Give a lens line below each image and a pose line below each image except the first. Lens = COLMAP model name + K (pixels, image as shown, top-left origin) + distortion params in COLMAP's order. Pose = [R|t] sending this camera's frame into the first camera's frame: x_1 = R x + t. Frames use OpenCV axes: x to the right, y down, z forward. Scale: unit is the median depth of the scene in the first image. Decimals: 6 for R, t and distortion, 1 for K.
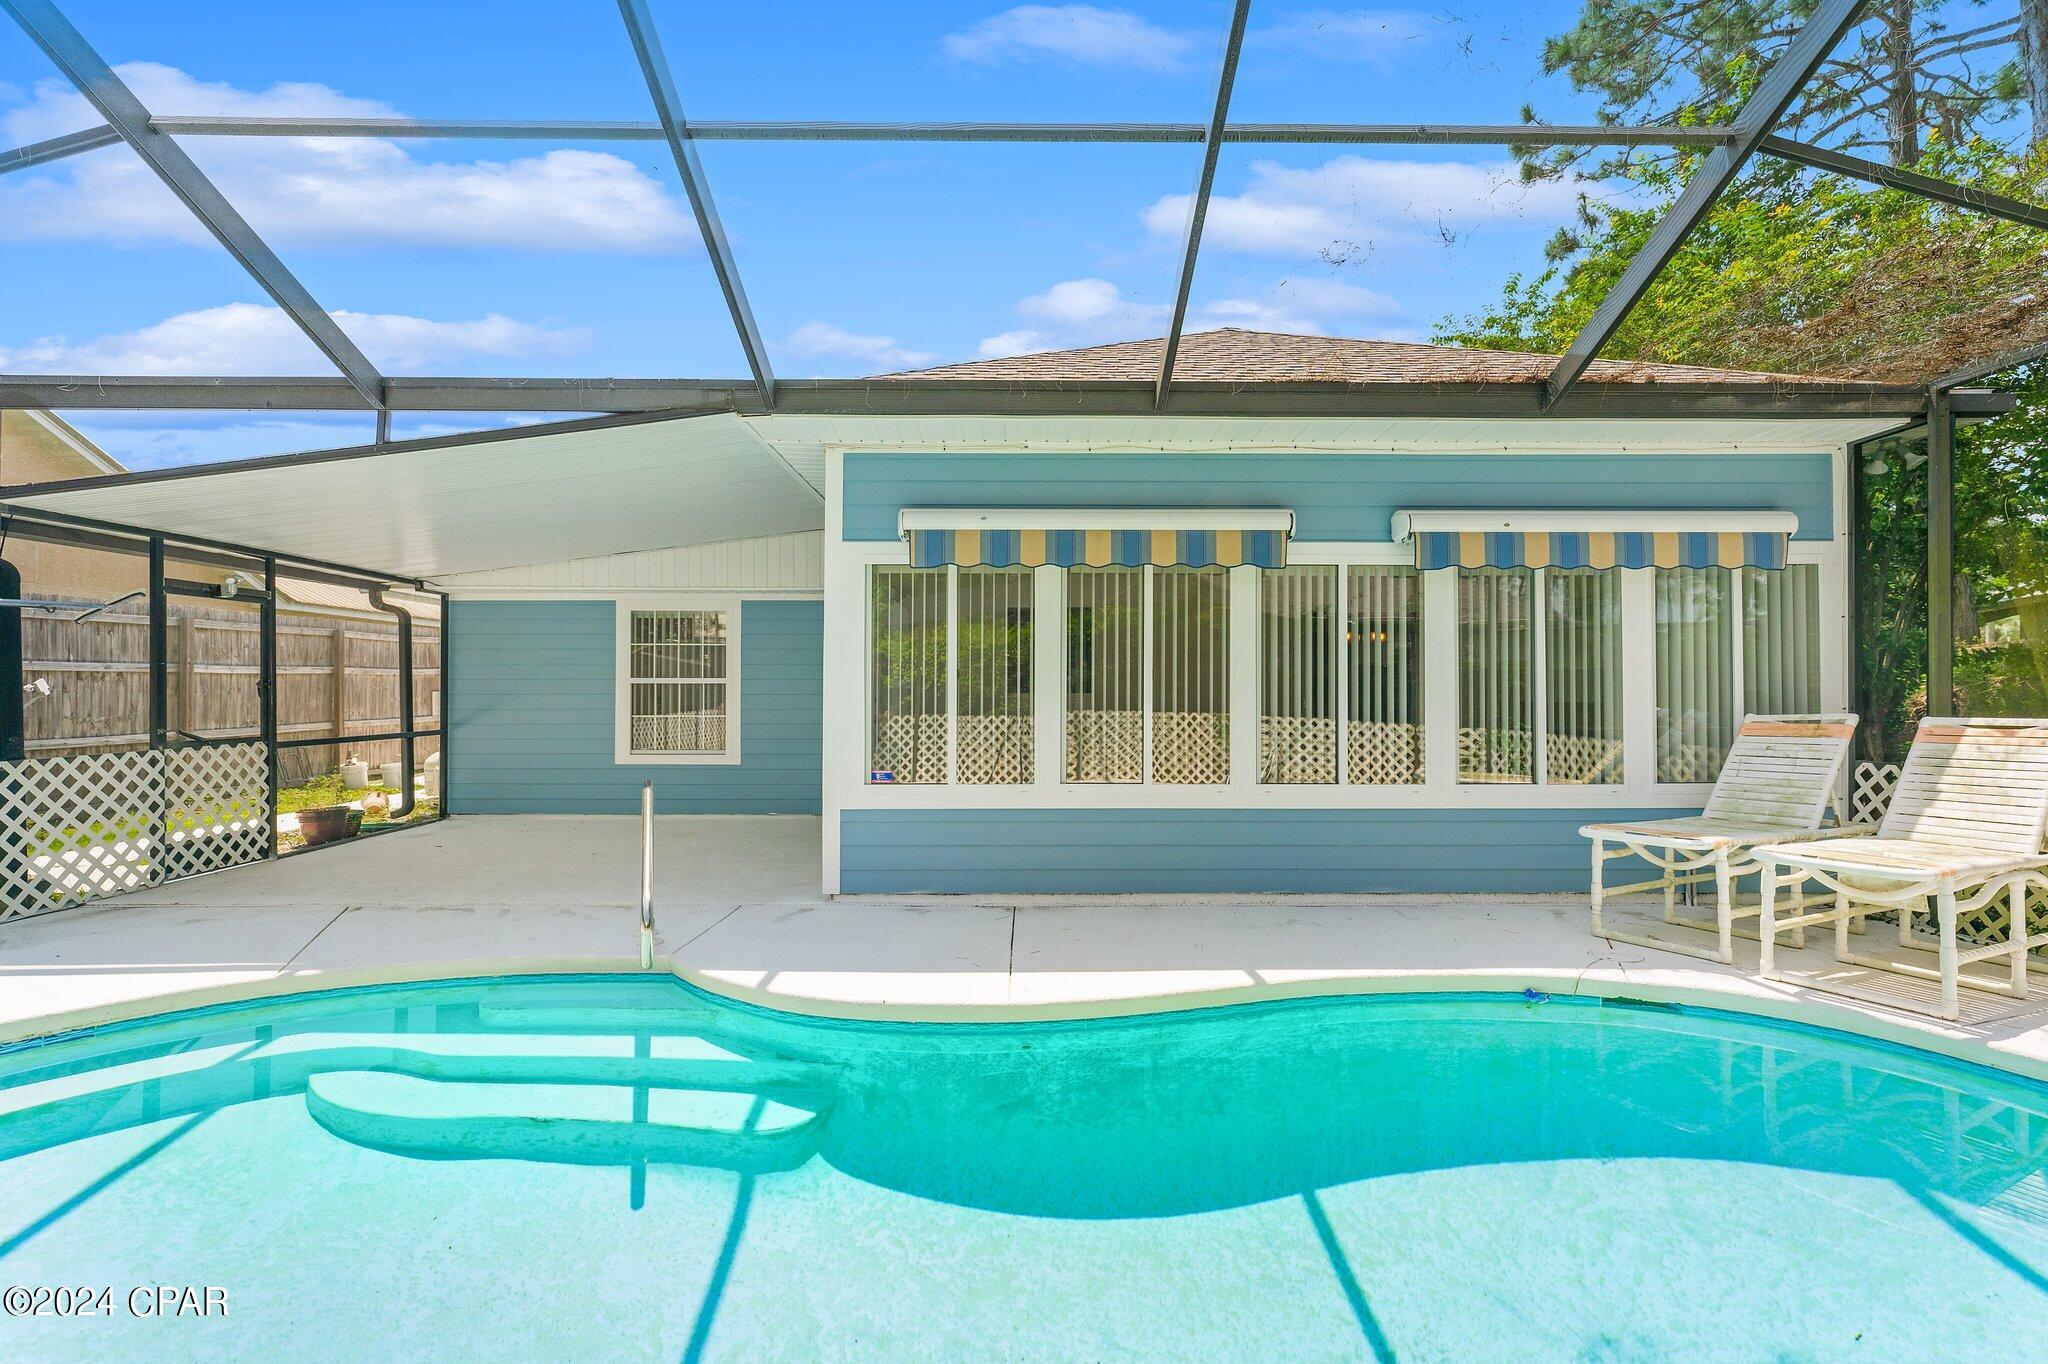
lens RADIAL K [[915.7, 0, 1023.1], [0, 915.7, 693.9], [0, 0, 1]] dist [-0.009738, -0.000299]
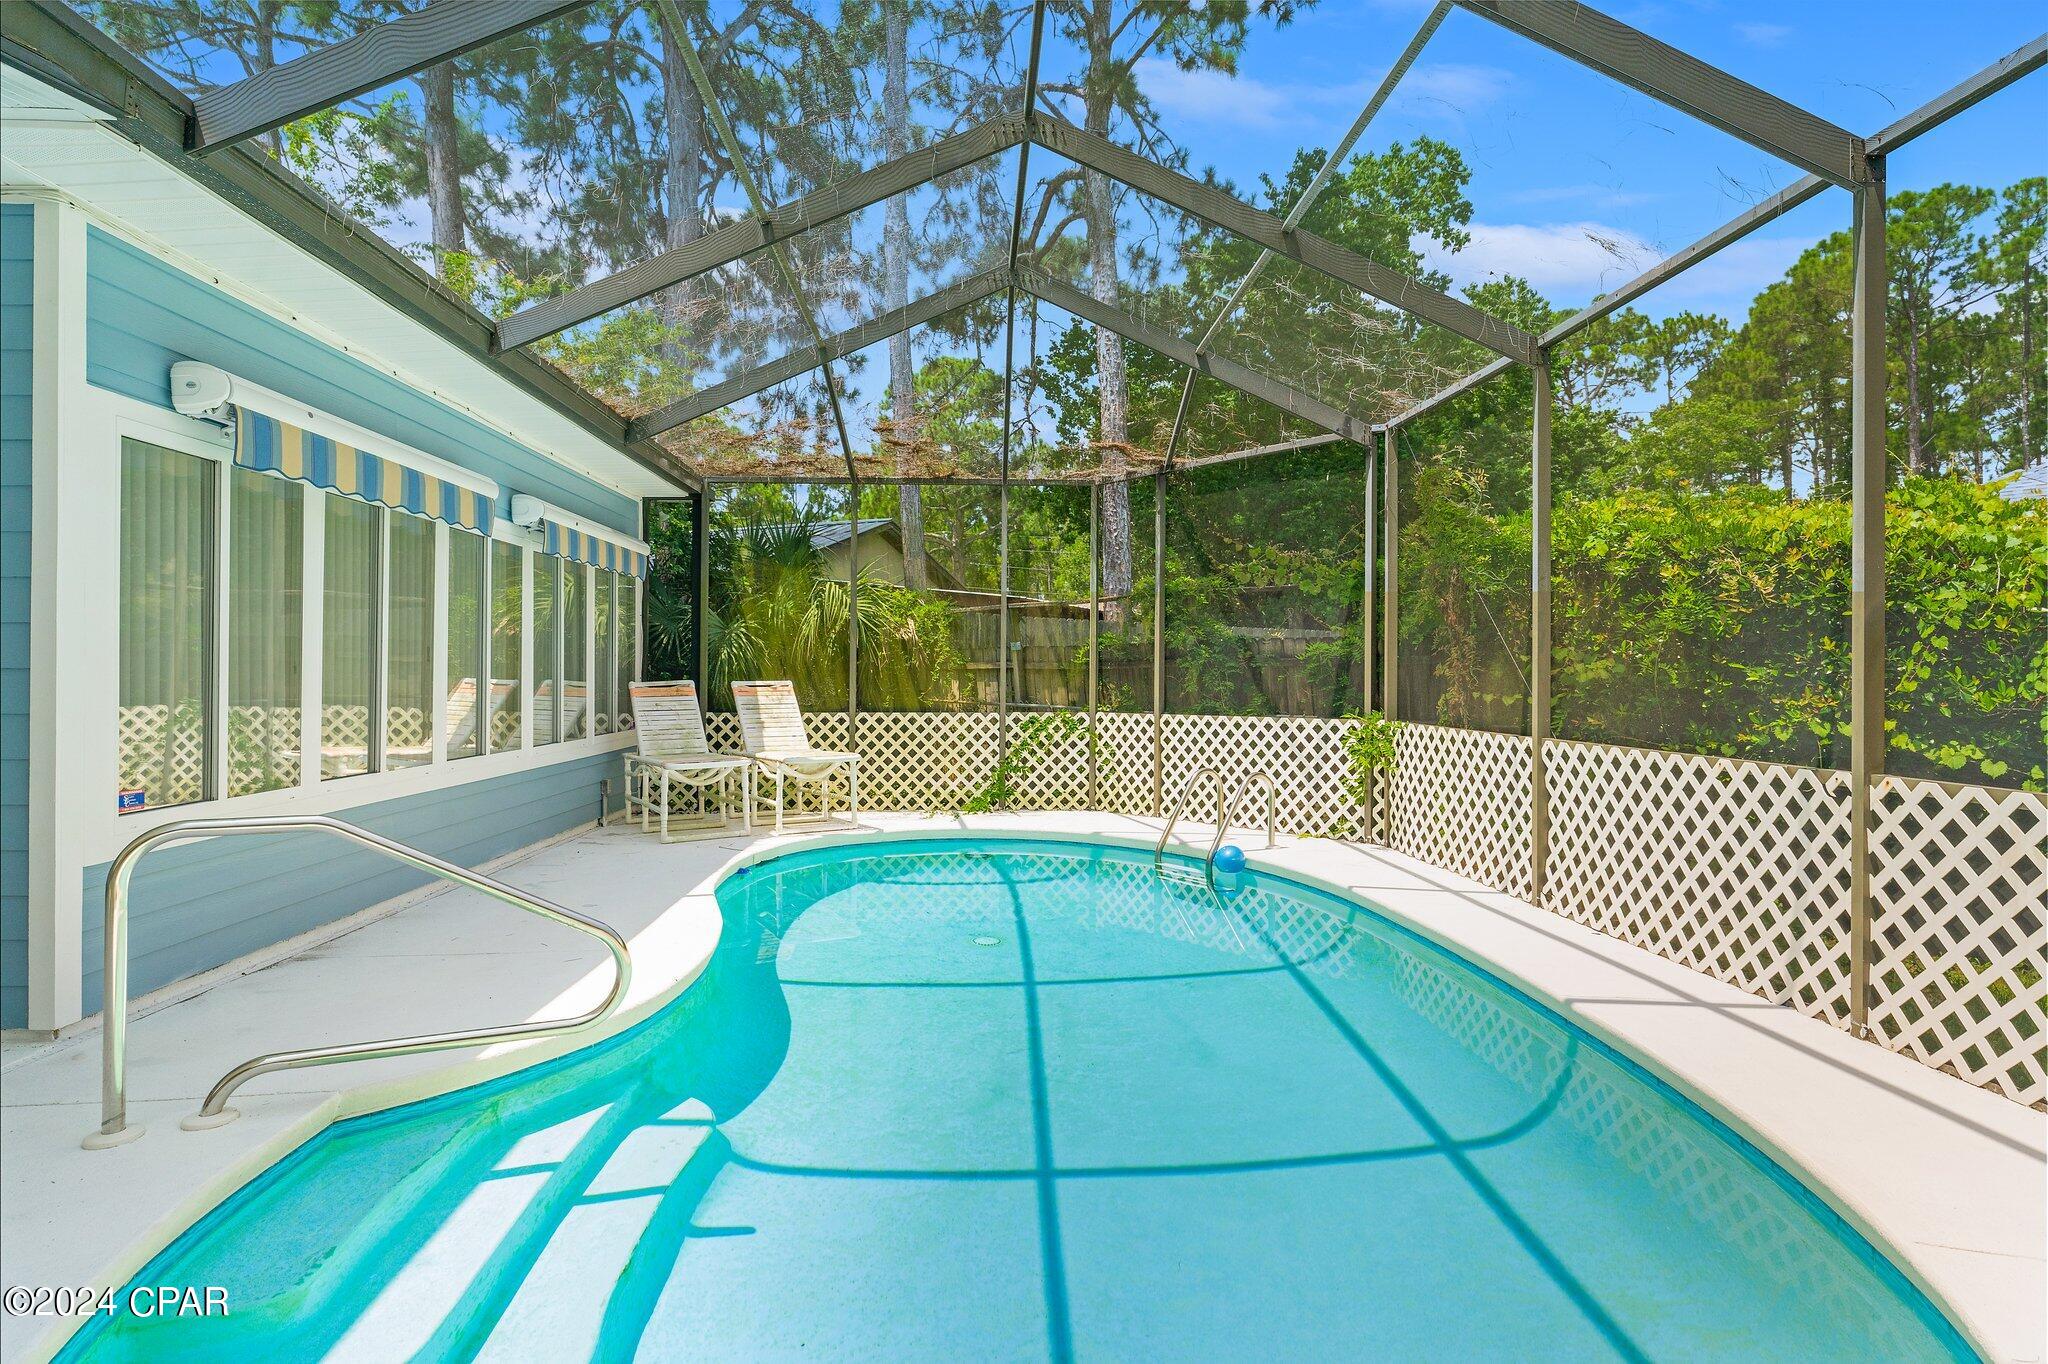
lens RADIAL K [[1060.1, 0, 1027.6], [0, 1060.1, 673.7], [0, 0, 1]] dist [-0.000486, -0.000188]
pose [[-0.154963, -0.000081, 0.987920, -0.912234], [-0.009916, 0.999950, -0.001473, 0.002316], [-0.987871, -0.010024, -0.154956, 0.536354]]
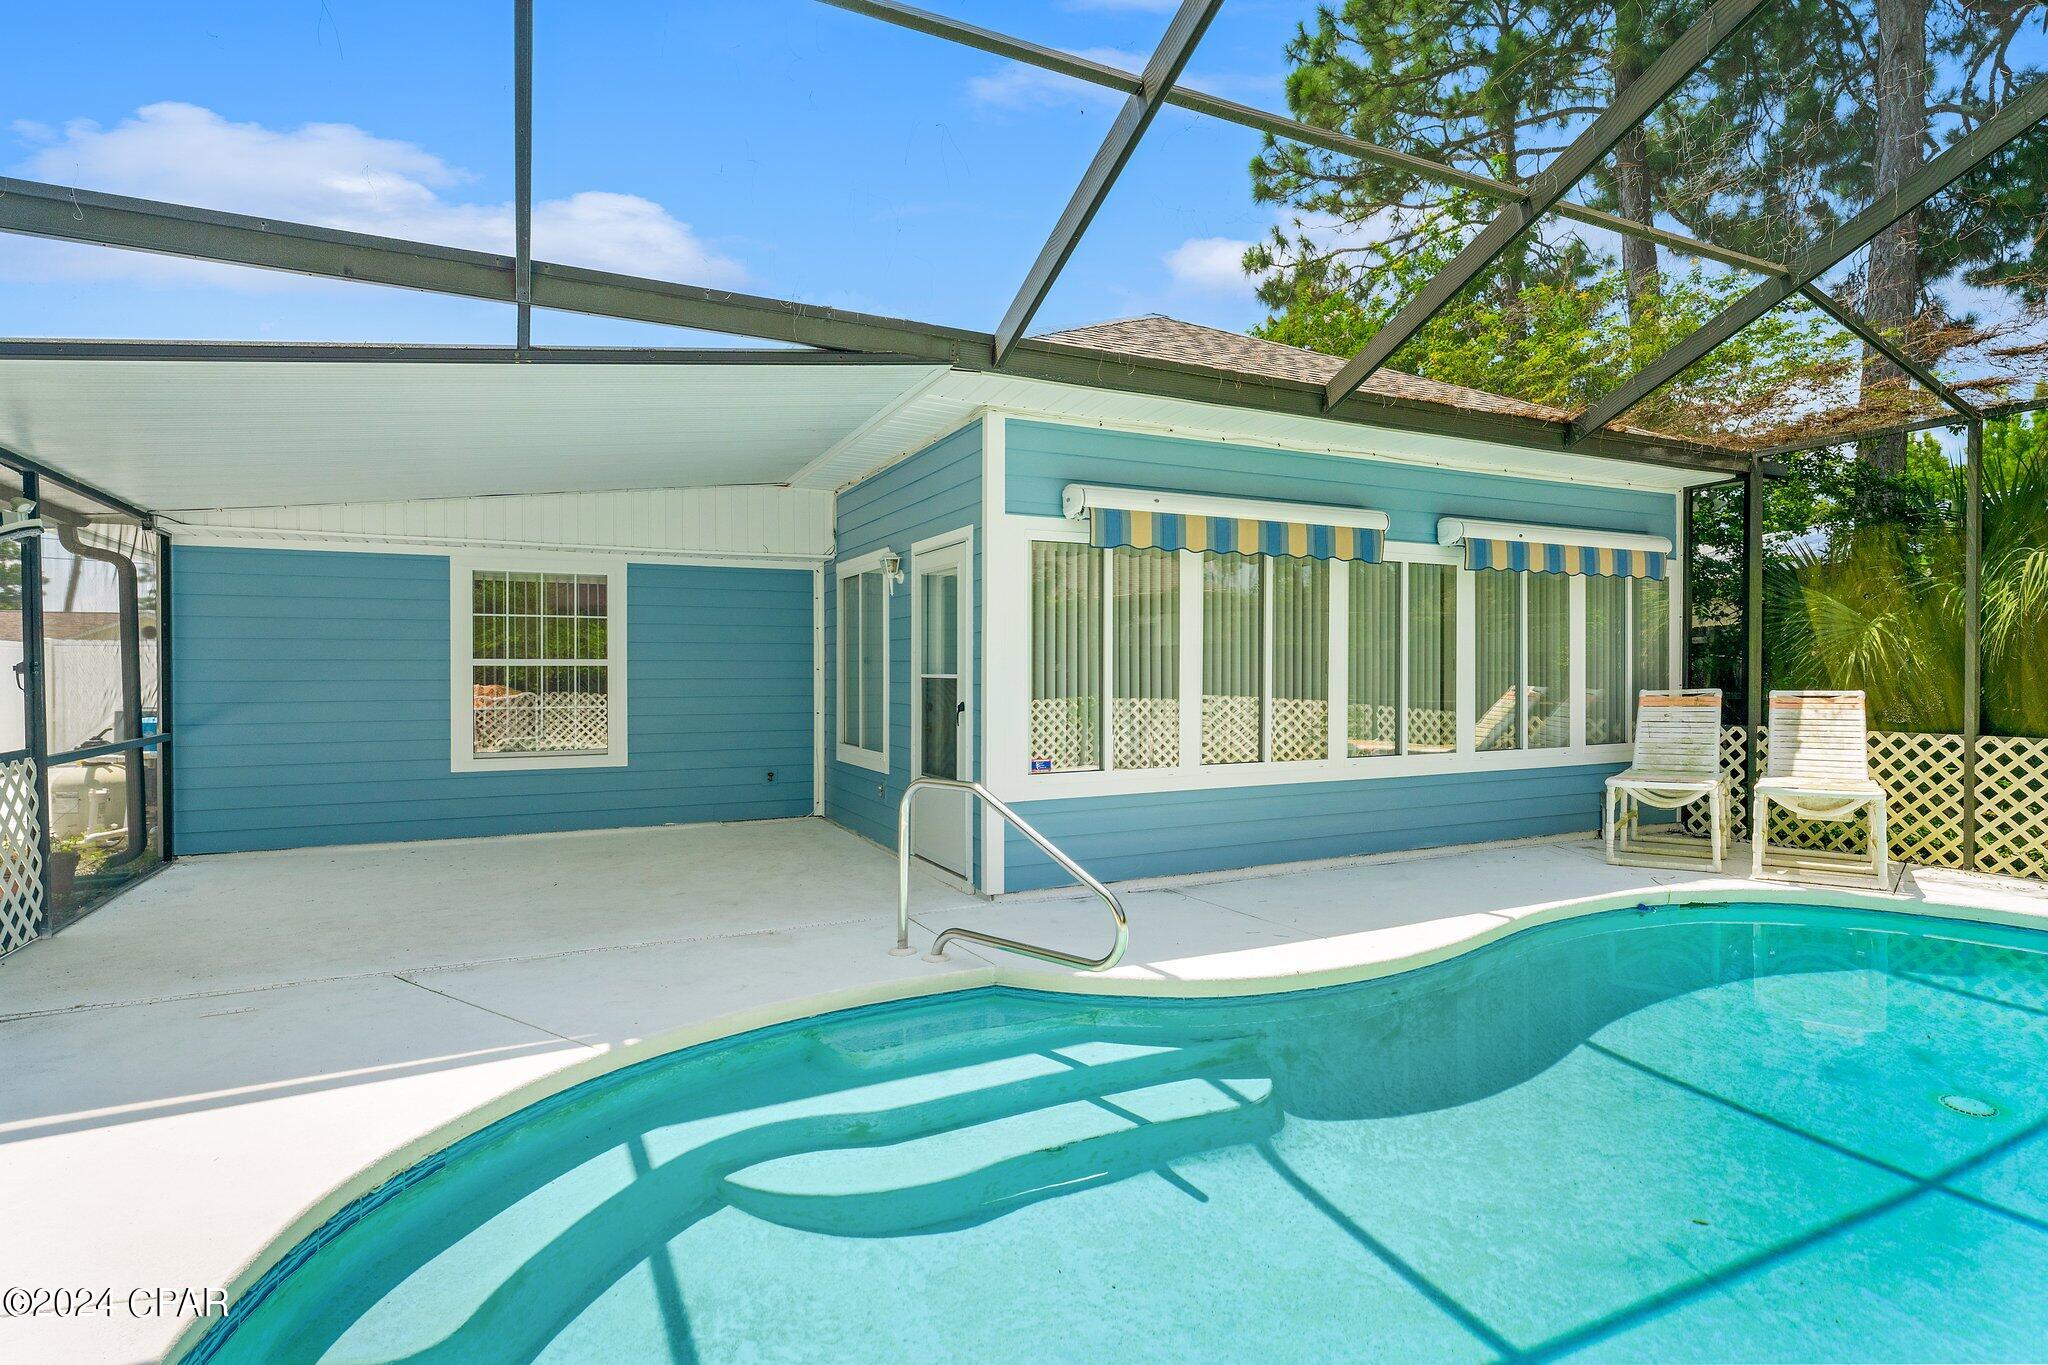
lens RADIAL K [[1026.4, 0, 1018.7], [0, 1026.4, 689.5], [0, 0, 1]] dist [-0.012295, 0.002233]
pose [[0.902036, -0.010806, 0.431525, -0.643552], [0.004331, 0.999863, 0.015984, -0.005551], [-0.431639, -0.012549, 0.901959, 0.057236]]
